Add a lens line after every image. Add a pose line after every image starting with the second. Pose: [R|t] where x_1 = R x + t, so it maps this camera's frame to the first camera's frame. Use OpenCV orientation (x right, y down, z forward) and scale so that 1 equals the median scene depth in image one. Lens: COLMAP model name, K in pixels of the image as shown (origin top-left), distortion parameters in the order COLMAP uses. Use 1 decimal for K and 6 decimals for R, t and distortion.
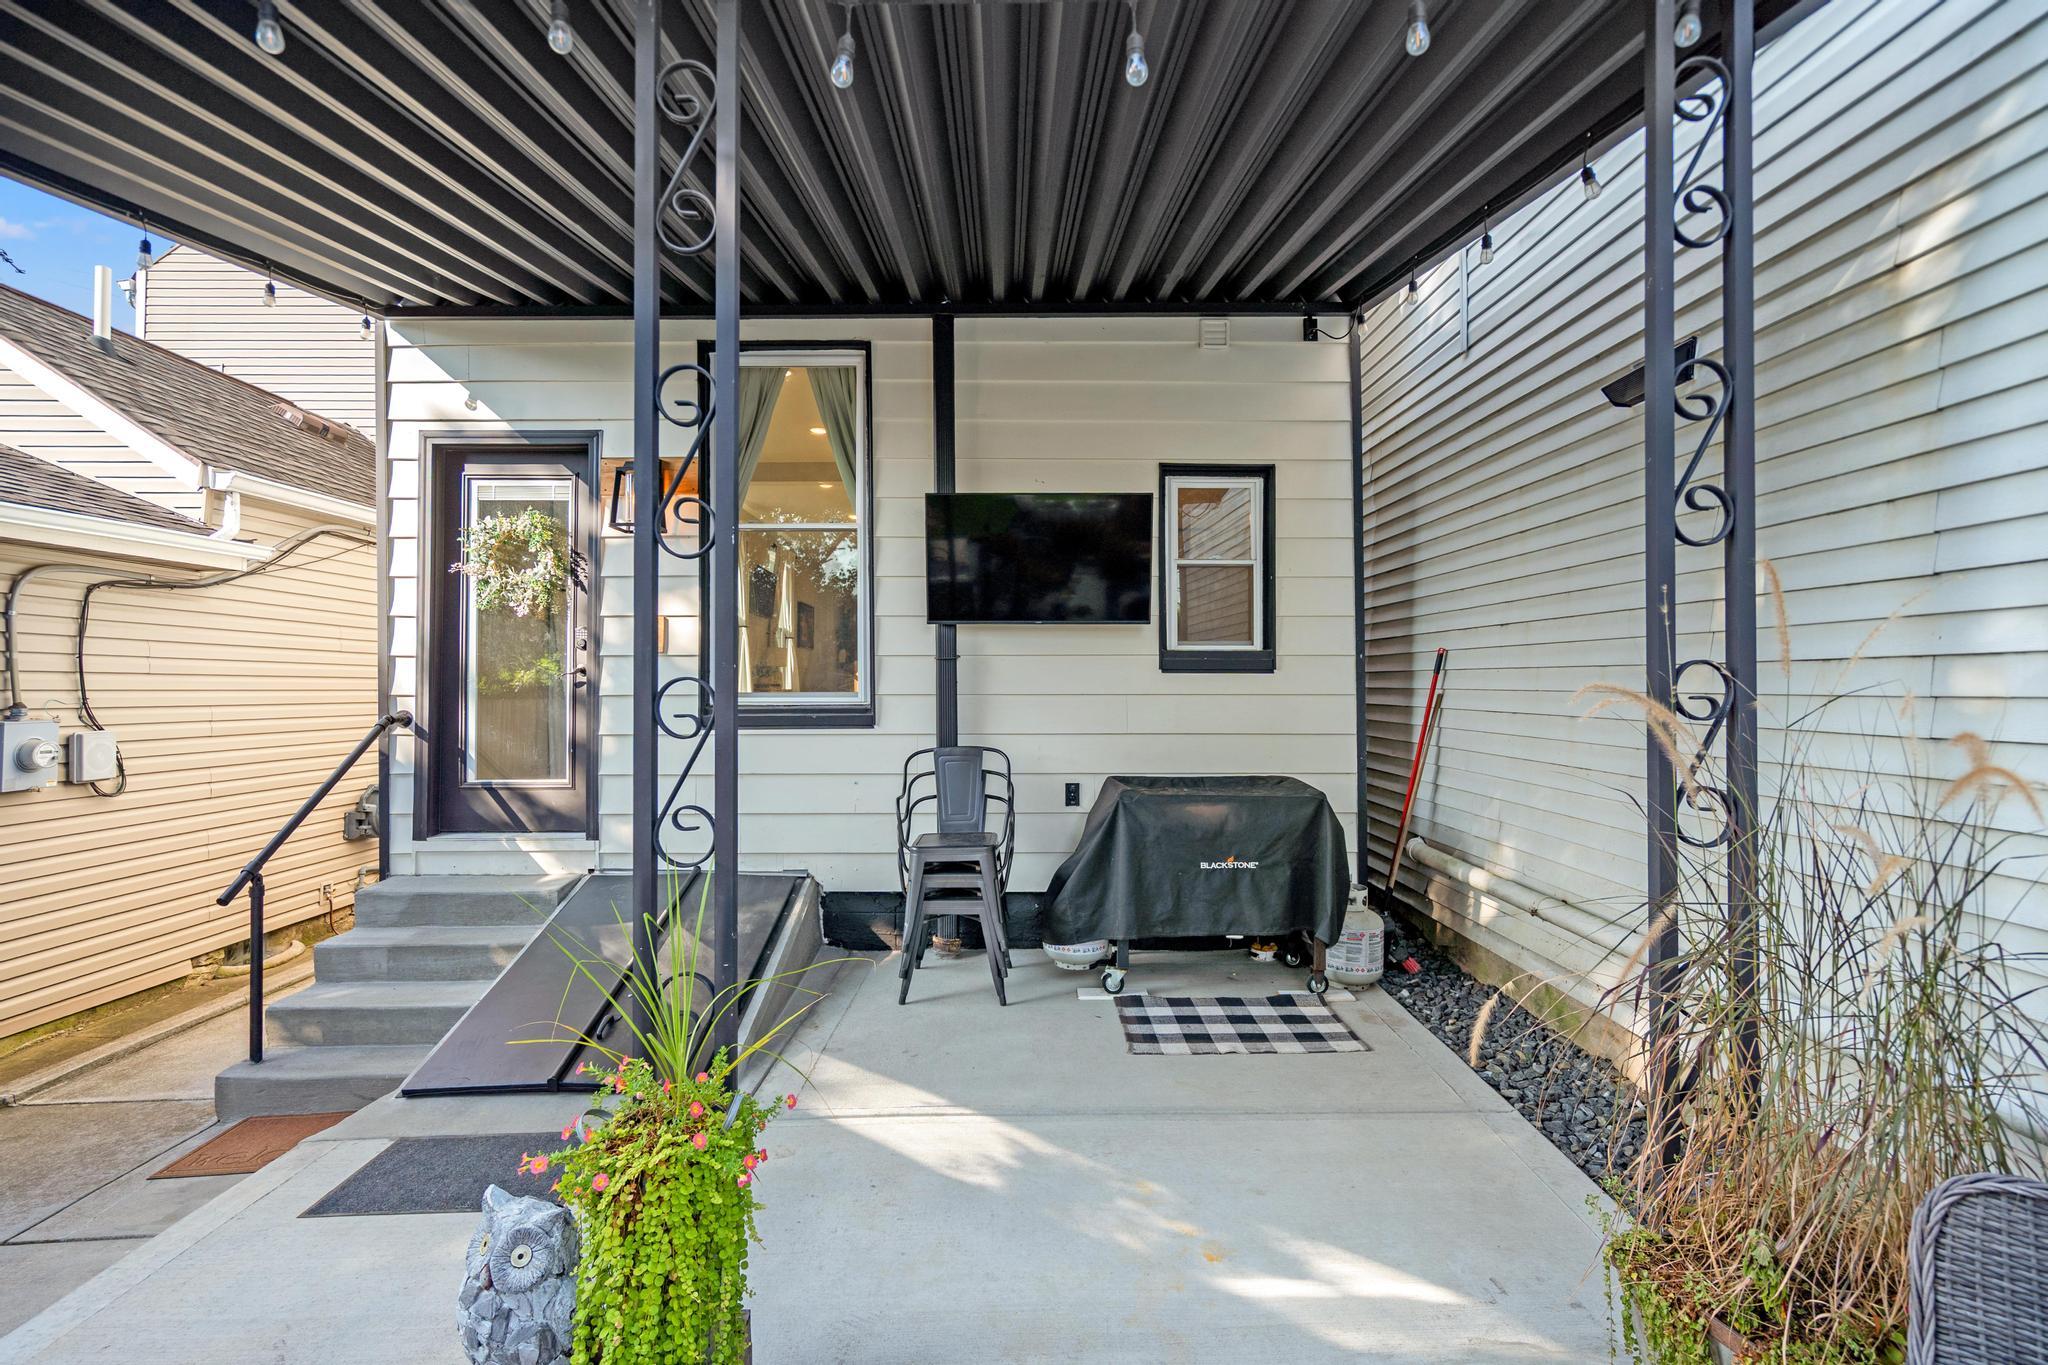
lens RADIAL K [[942.0, 0, 1020.4], [0, 942.0, 676.1], [0, 0, 1]] dist [-0.002258, 0.000604]
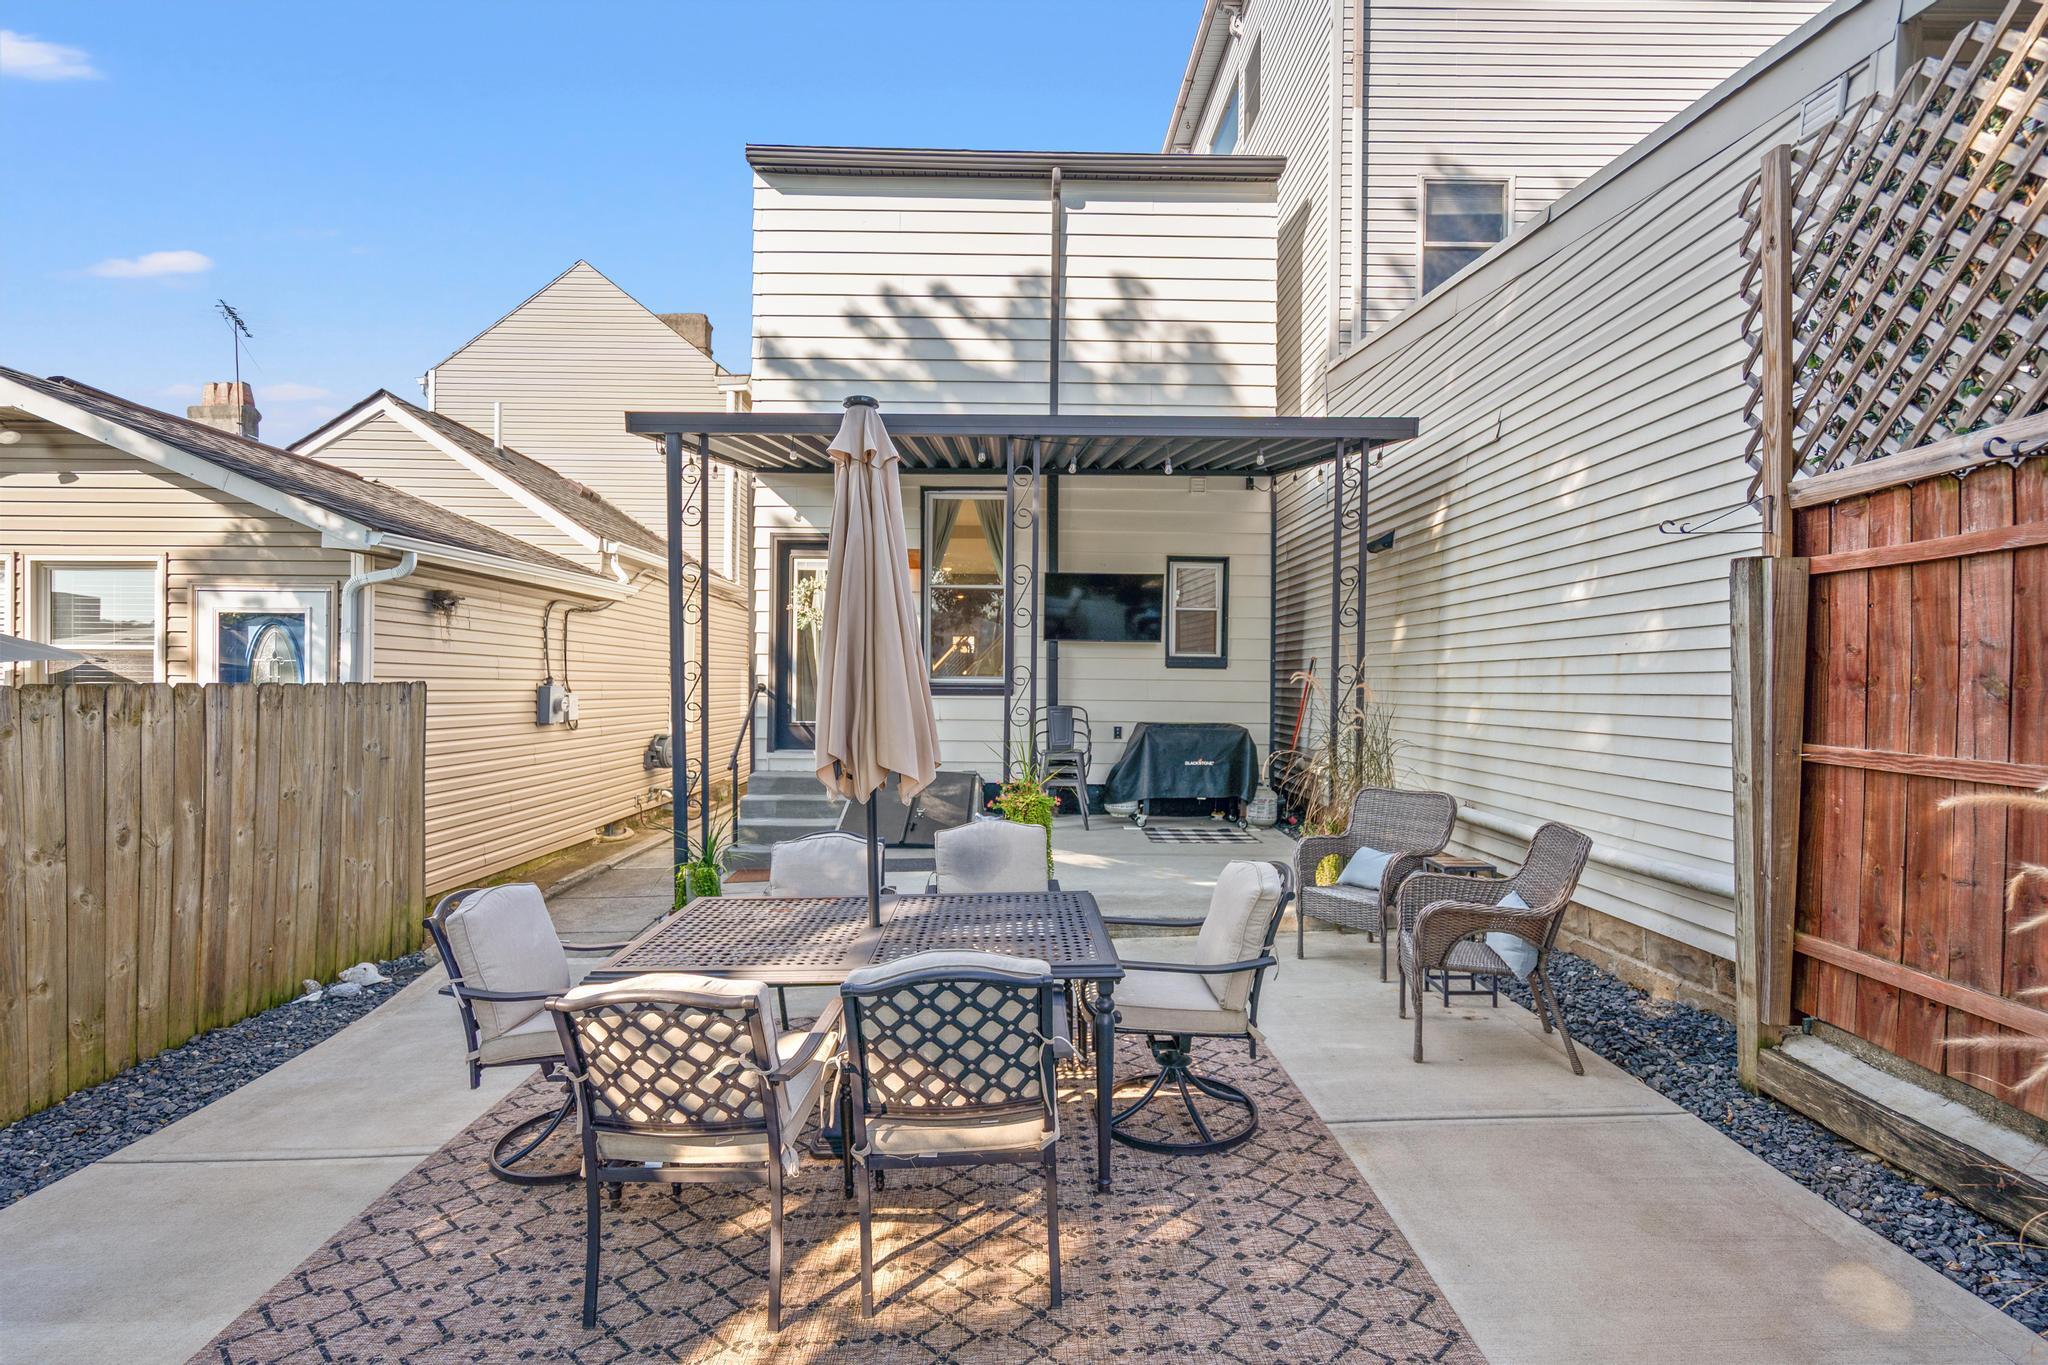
lens RADIAL K [[942.0, 0, 1021.9], [0, 942.0, 686.1], [0, 0, 1]] dist [-0.002258, 0.000604]
pose [[0.999882, 0.013787, 0.006715, -0.151197], [-0.013862, 0.999841, 0.011249, 0.014634], [-0.006559, -0.011341, 0.999914, -0.879505]]
